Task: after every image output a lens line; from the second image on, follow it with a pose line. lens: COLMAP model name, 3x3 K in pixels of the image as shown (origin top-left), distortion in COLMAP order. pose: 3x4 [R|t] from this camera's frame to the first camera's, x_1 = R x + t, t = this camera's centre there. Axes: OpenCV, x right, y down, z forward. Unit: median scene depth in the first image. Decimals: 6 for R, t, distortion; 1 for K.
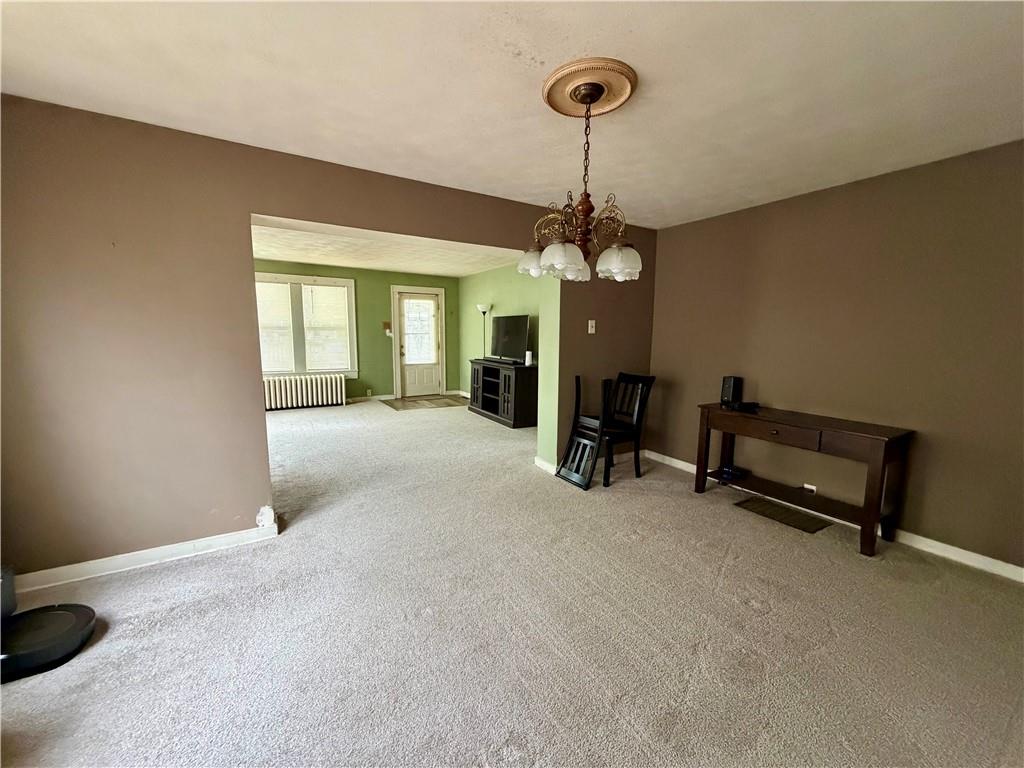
lens RADIAL K [[405.7, 0, 507.0], [0, 405.7, 385.5], [0, 0, 1]] dist [0.000340, -0.000037]
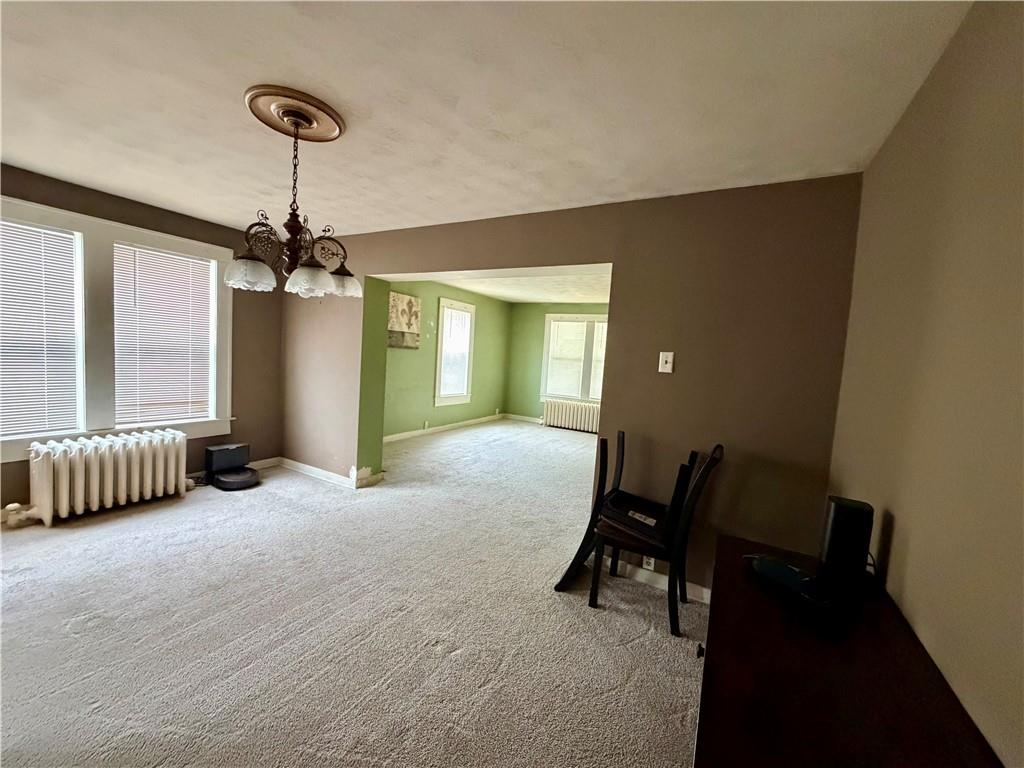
lens RADIAL K [[405.7, 0, 507.0], [0, 405.7, 385.5], [0, 0, 1]] dist [0.000340, -0.000037]
pose [[0.492641, 0.090798, -0.865483, 0.672510], [-0.177975, 0.984033, 0.001930, -0.067719], [0.851839, 0.153084, 0.500935, 0.490573]]
